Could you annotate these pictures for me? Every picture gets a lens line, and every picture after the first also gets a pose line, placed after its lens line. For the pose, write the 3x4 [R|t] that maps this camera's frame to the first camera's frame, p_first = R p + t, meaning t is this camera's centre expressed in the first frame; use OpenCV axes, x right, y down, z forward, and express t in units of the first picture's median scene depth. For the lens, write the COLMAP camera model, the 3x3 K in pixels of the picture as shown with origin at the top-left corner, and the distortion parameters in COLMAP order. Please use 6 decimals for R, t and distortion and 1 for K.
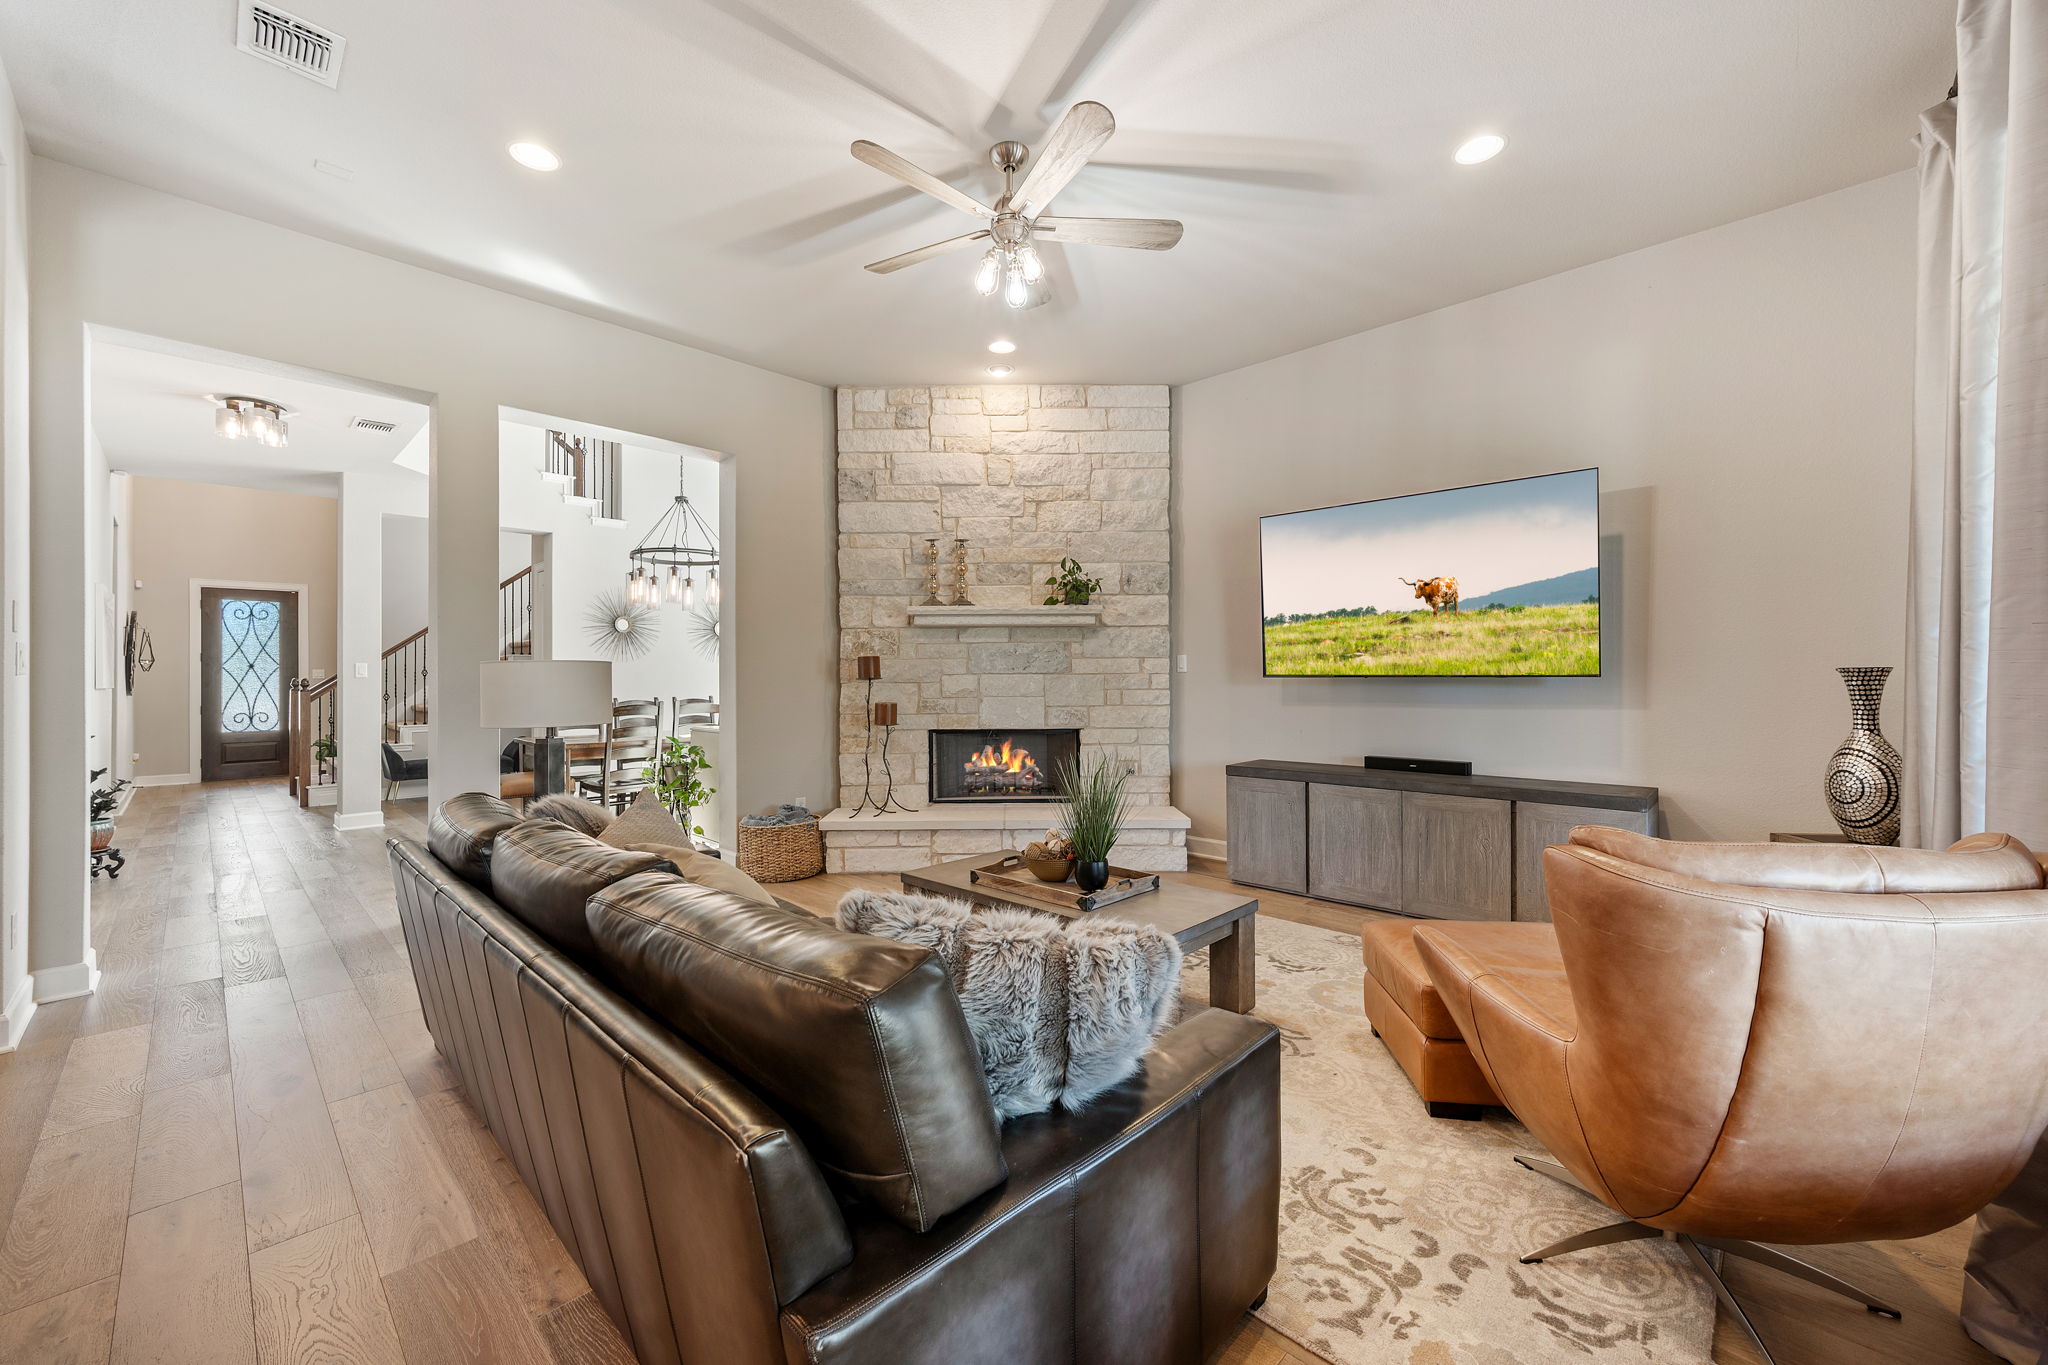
lens RADIAL K [[801.0, 0, 1011.7], [0, 801.0, 679.1], [0, 0, 1]] dist [0.000229, 0.000355]
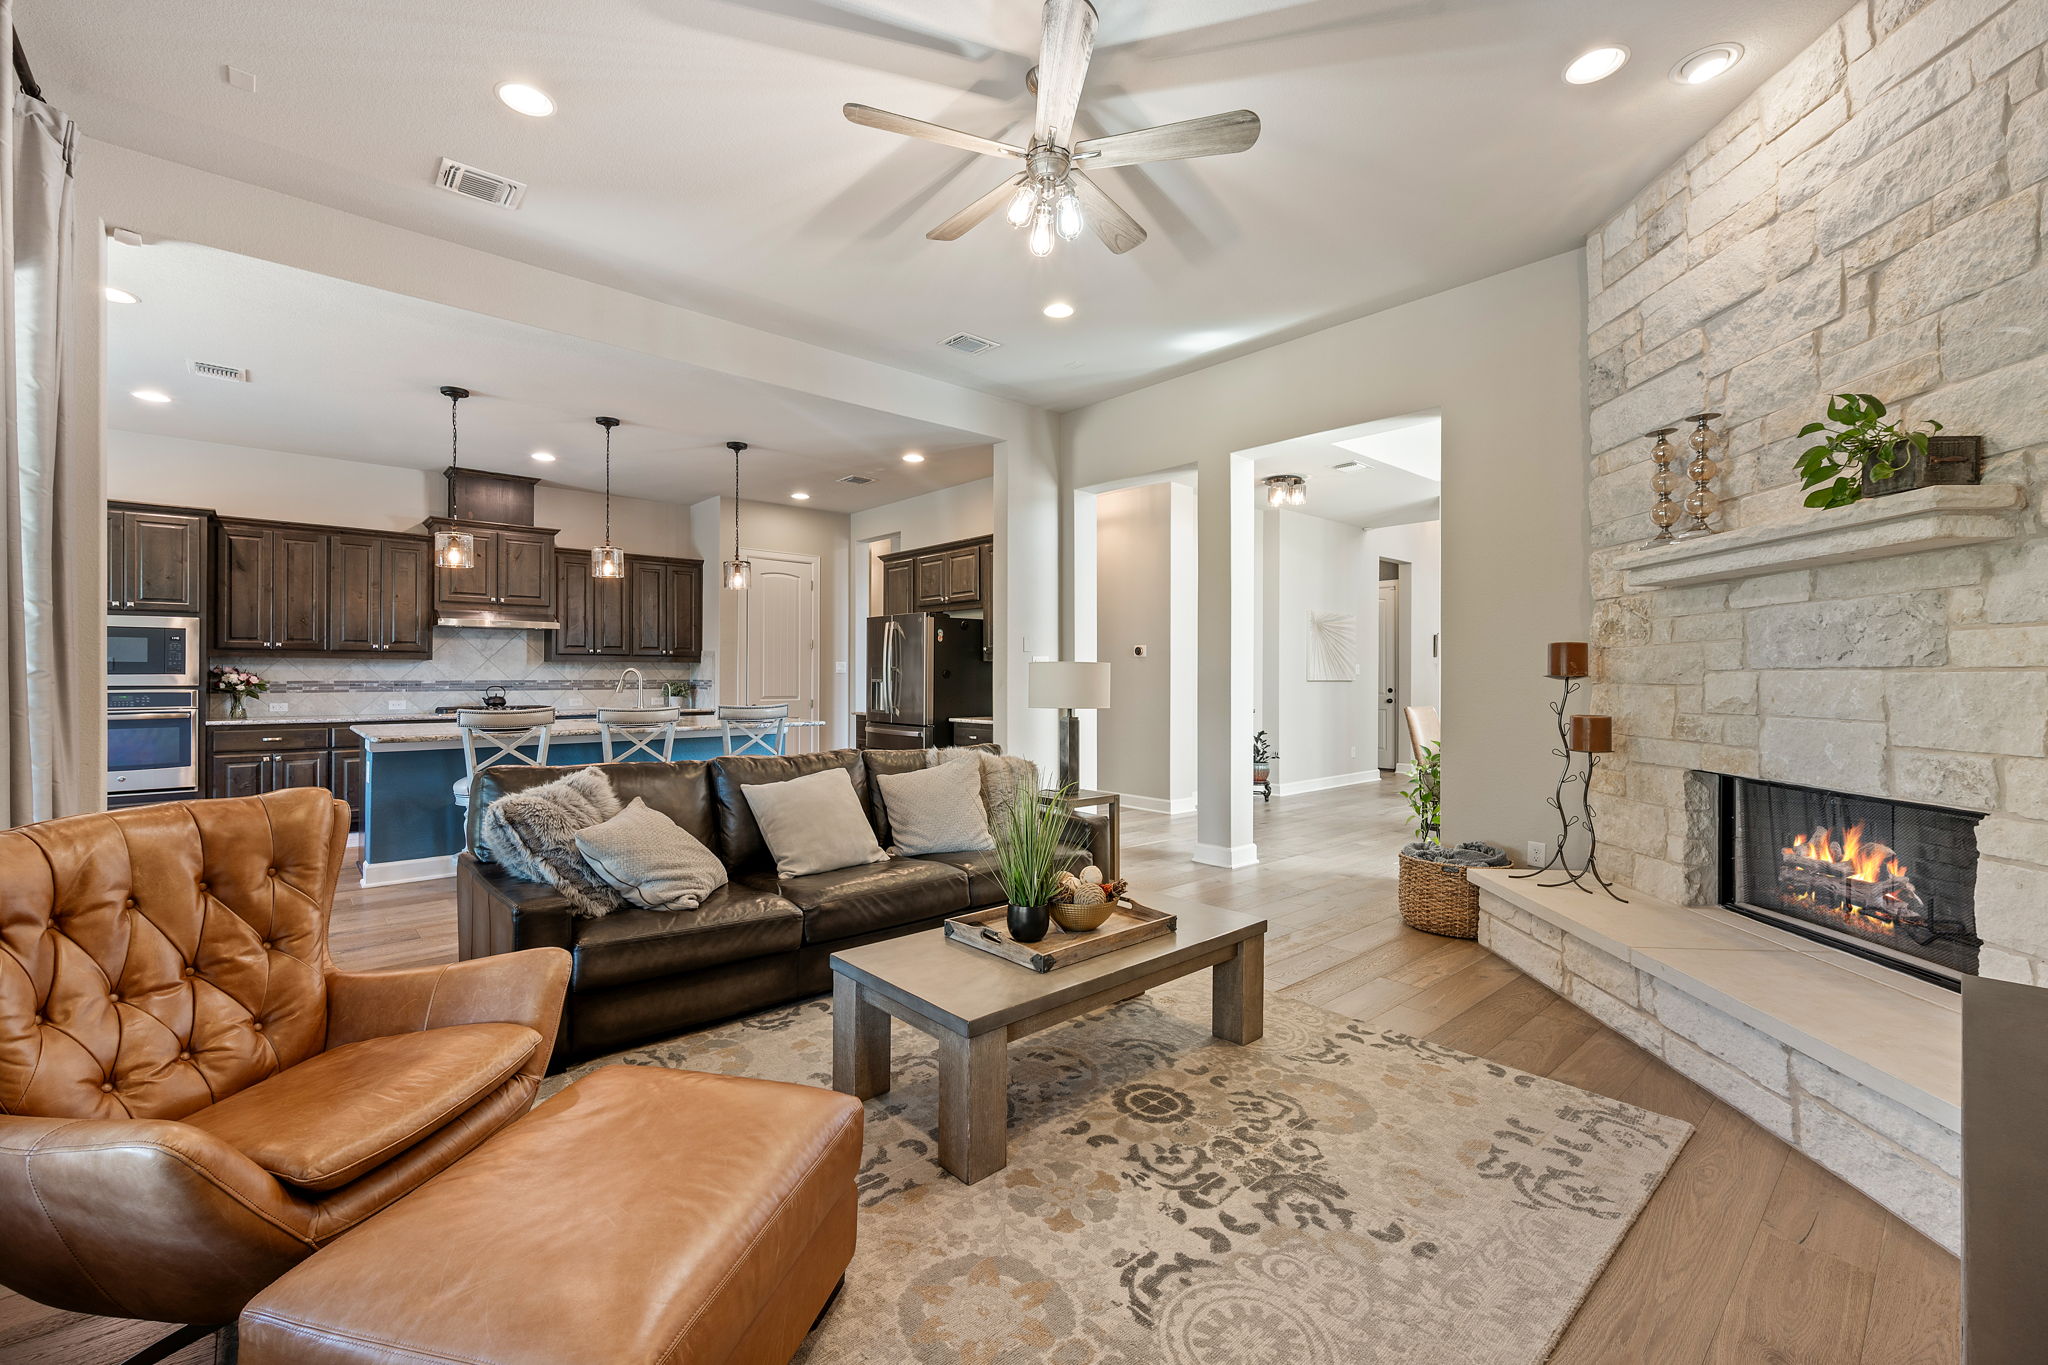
lens RADIAL K [[874.5, 0, 1030.0], [0, 874.5, 676.1], [0, 0, 1]] dist [0.001577, 0.000297]
pose [[-0.065721, 0.002844, -0.997834, 0.534274], [-0.001846, 0.999994, 0.002972, -0.003150], [0.997836, 0.002037, -0.065715, 0.583061]]
